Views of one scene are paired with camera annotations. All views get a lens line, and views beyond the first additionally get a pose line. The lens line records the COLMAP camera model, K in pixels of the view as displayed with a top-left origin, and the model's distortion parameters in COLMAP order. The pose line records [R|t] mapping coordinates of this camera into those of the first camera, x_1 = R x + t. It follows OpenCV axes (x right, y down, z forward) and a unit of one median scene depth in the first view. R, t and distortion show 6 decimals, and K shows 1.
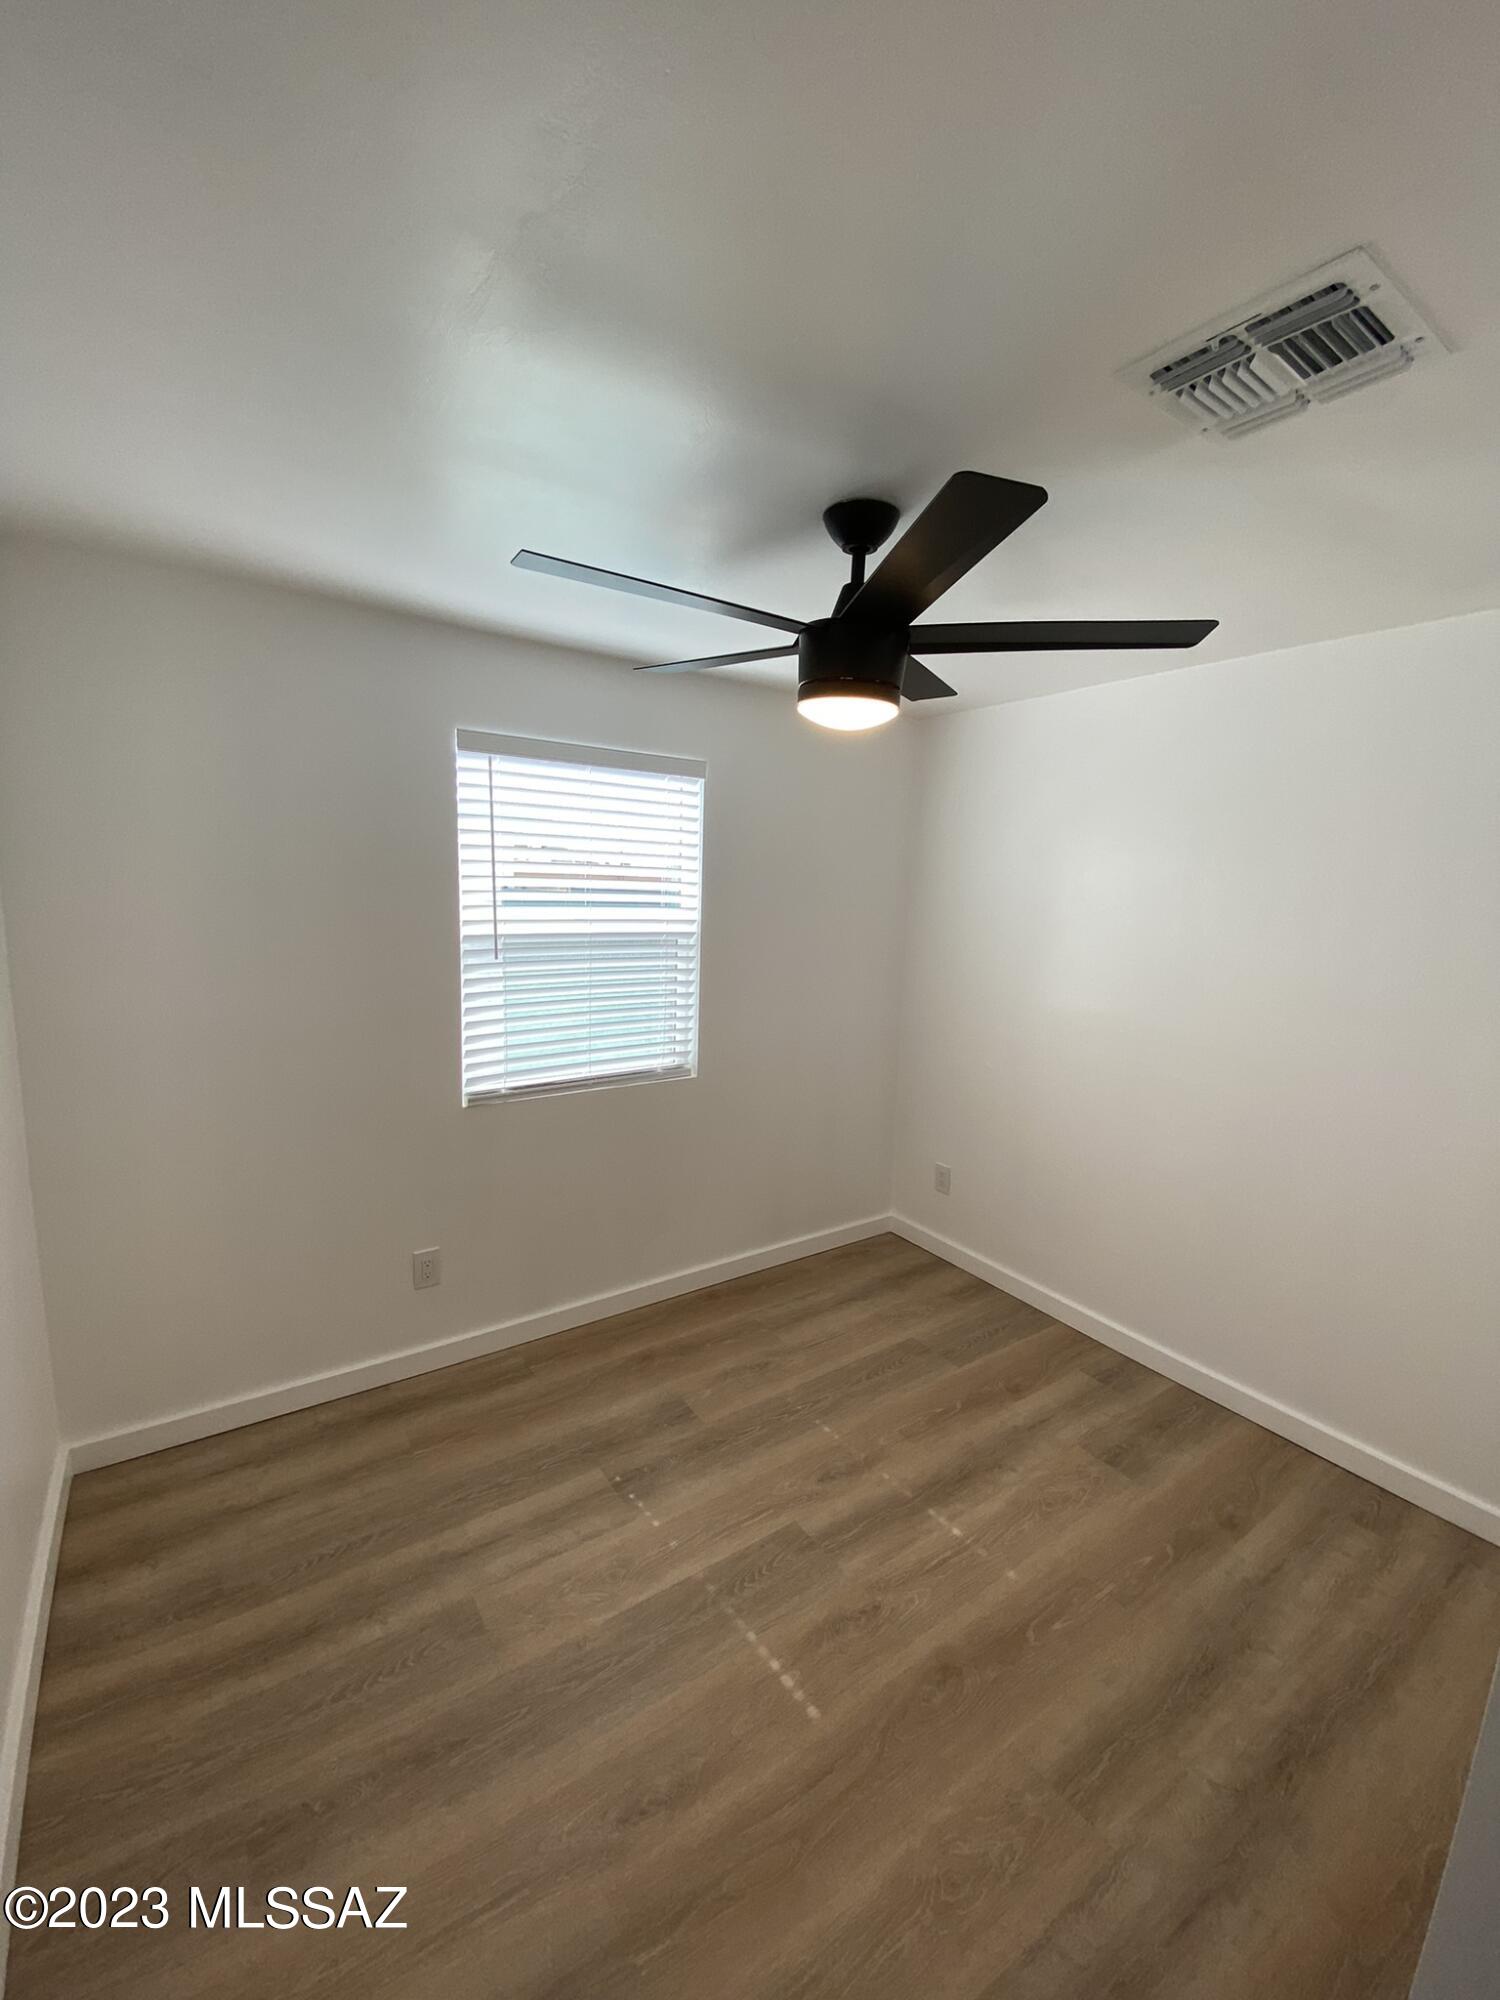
lens RADIAL K [[815.4, 0, 735.3], [0, 815.4, 999.4], [0, 0, 1]] dist [-0.005704, -0.003121]
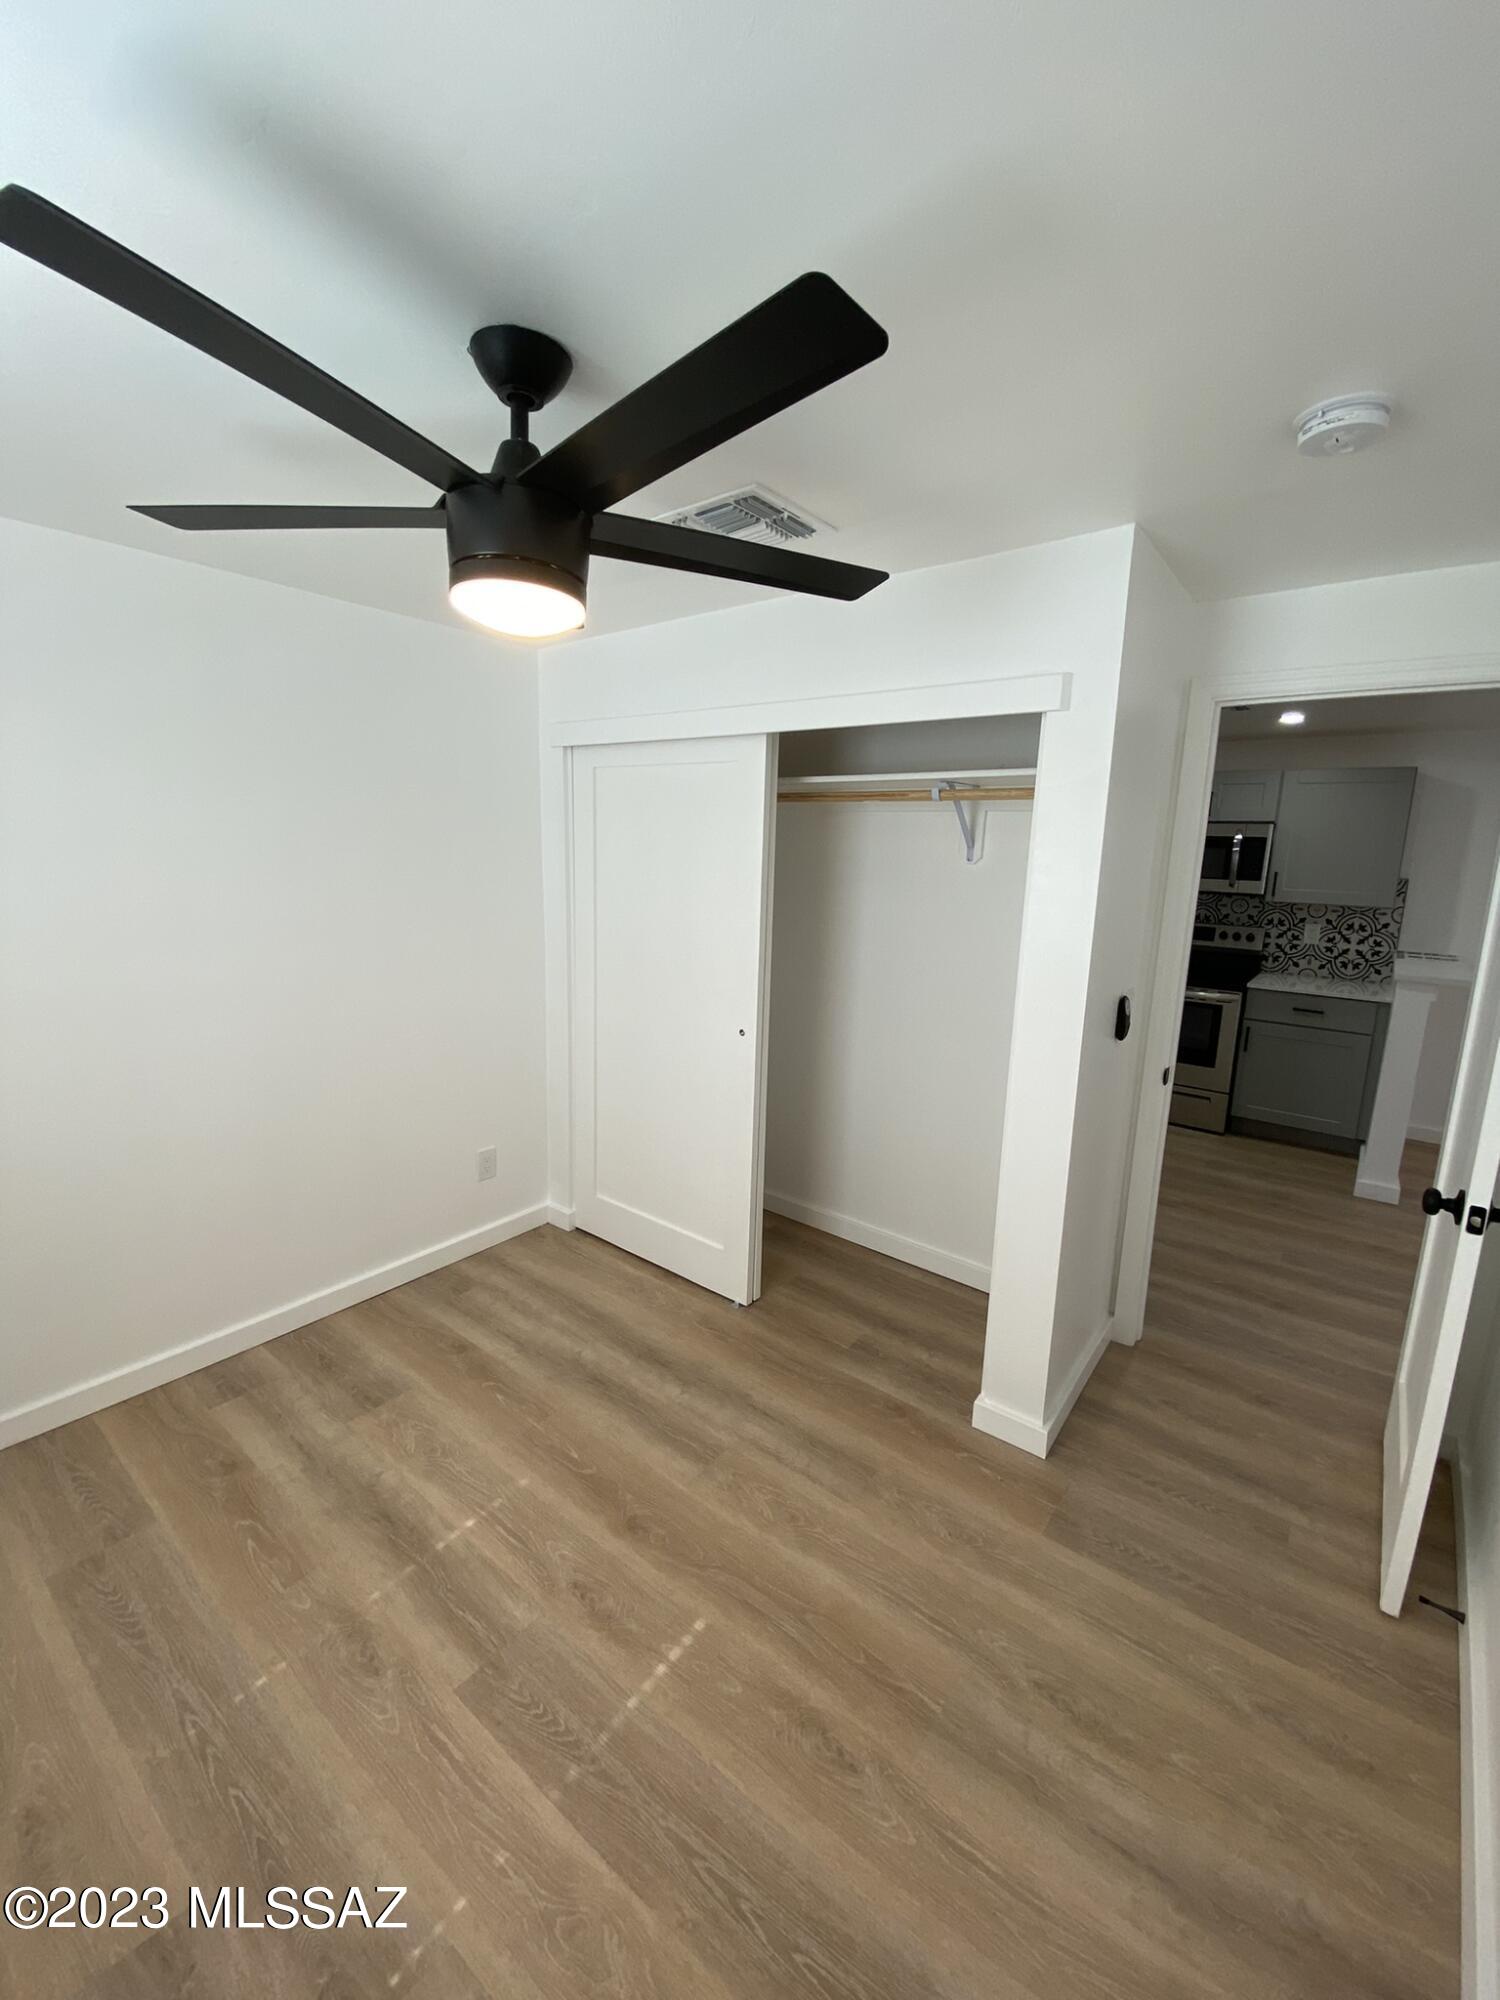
lens RADIAL K [[815.4, 0, 751.4], [0, 815.4, 994.3], [0, 0, 1]] dist [-0.005704, -0.003121]
pose [[-0.297841, -0.212730, 0.930611, -0.636139], [0.104415, 0.961745, 0.253265, -0.160295], [-0.948888, 0.172602, -0.264235, 0.914571]]
